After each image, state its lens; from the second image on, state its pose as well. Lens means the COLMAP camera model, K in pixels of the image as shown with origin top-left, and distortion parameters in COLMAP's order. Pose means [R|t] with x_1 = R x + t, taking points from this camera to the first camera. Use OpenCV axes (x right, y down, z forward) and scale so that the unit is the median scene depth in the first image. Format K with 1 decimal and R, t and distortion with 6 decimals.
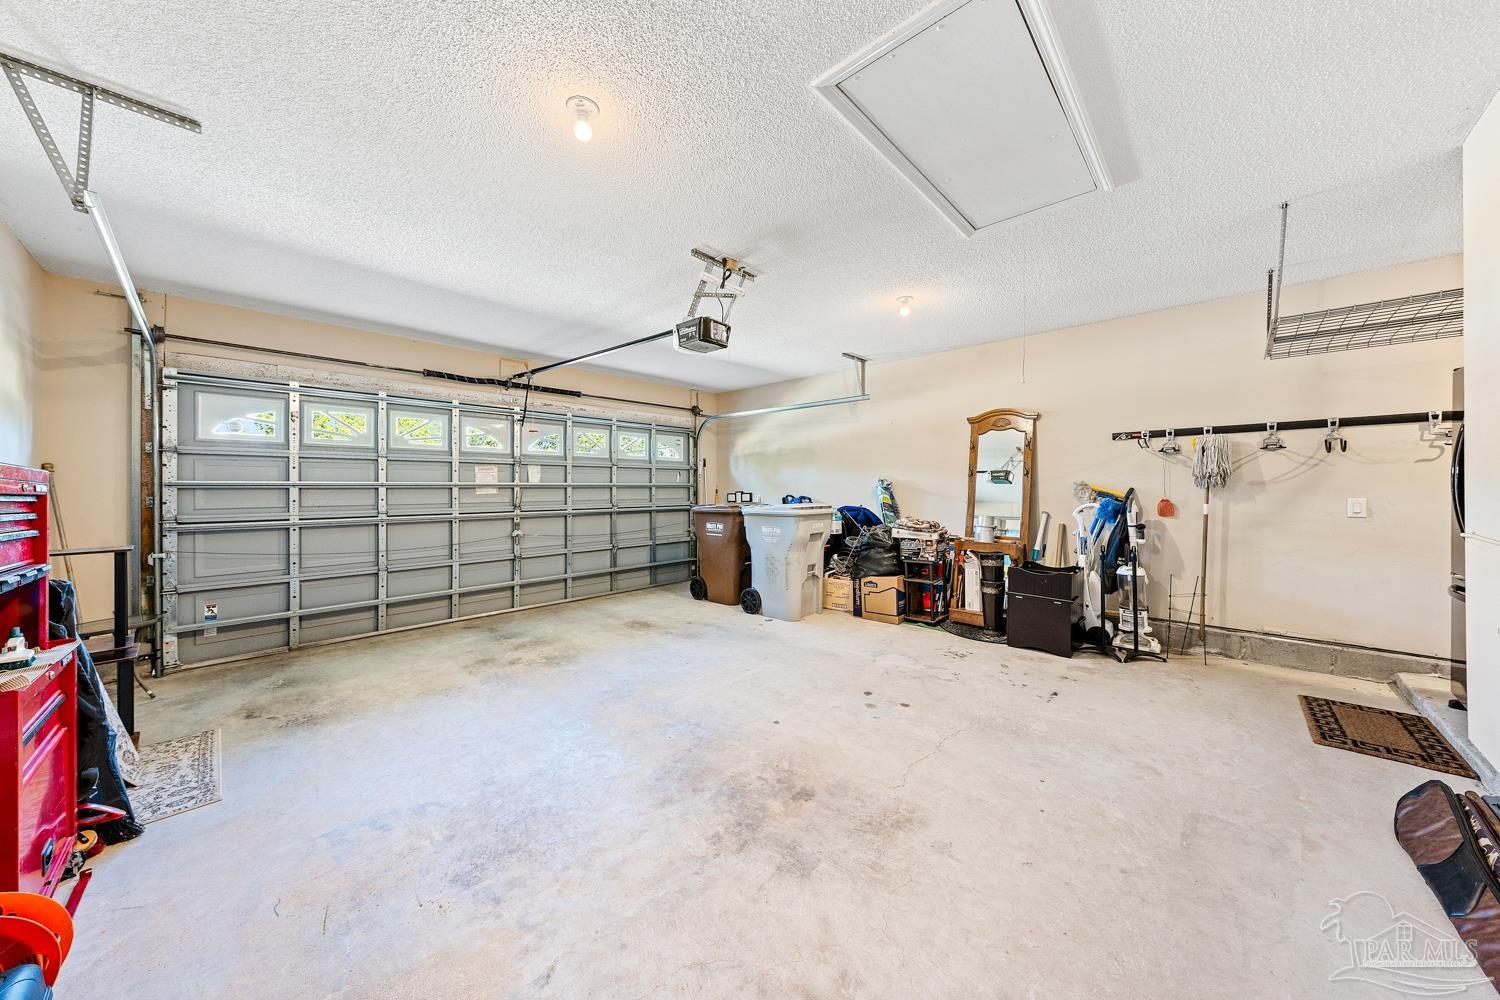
lens RADIAL K [[508.2, 0, 753.5], [0, 508.2, 497.4], [0, 0, 1]] dist [-0.000169, -0.000063]
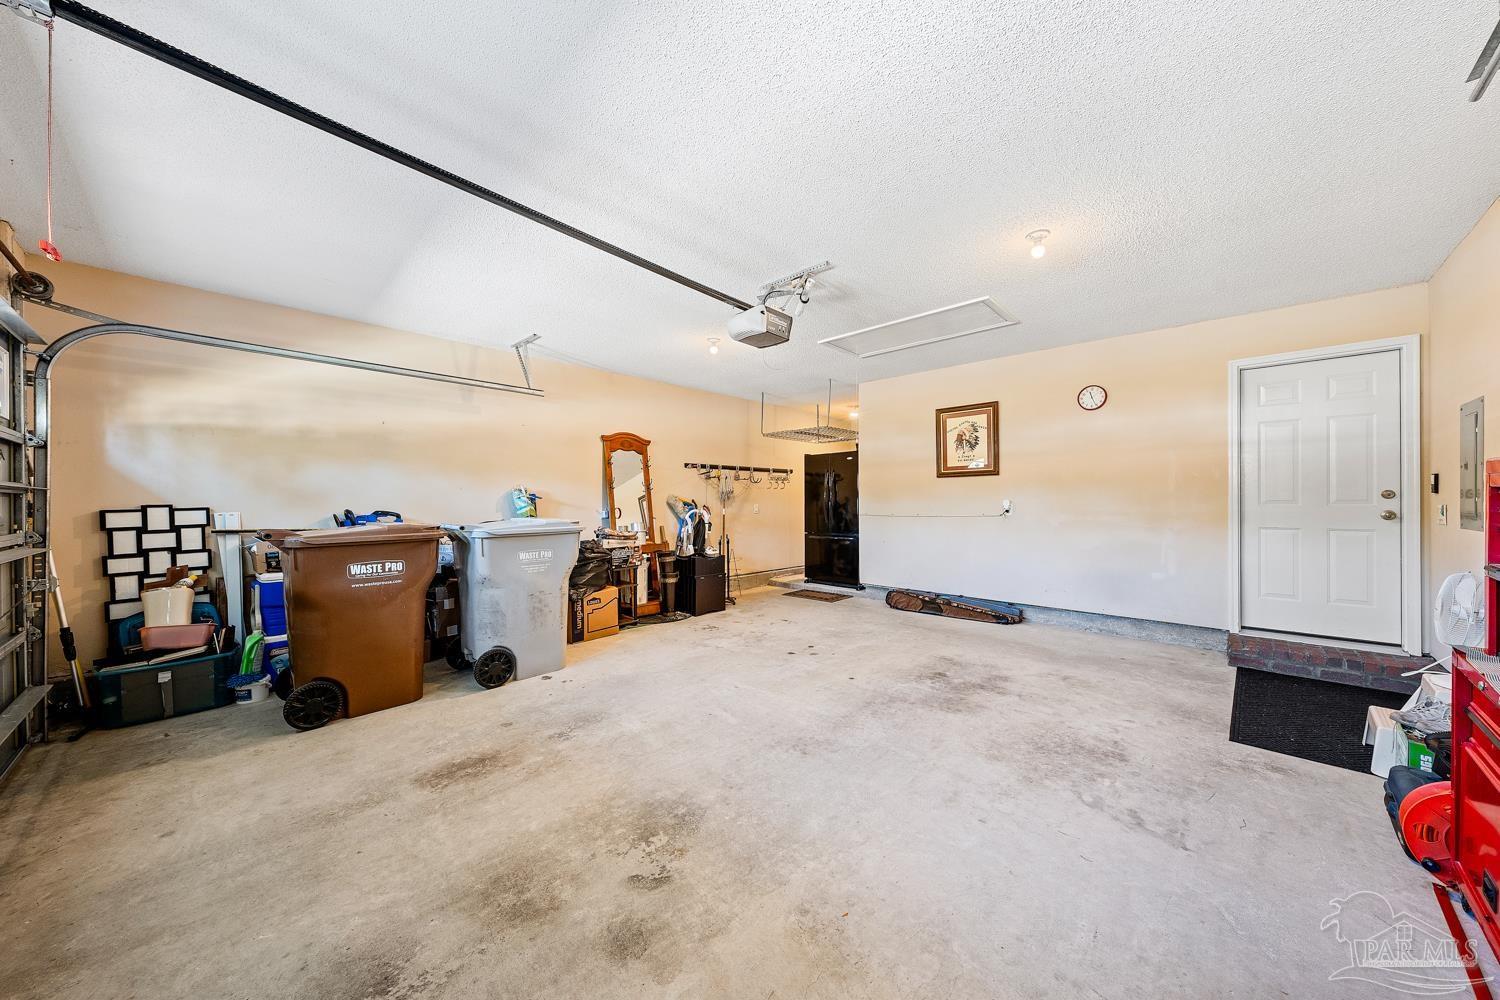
lens RADIAL K [[508.2, 0, 753.5], [0, 508.2, 497.4], [0, 0, 1]] dist [-0.000169, -0.000063]
pose [[0.013504, 0.010452, 0.999854, -0.934179], [0.023159, 0.999674, -0.010763, -0.004111], [-0.999641, 0.023301, 0.013257, 0.916087]]
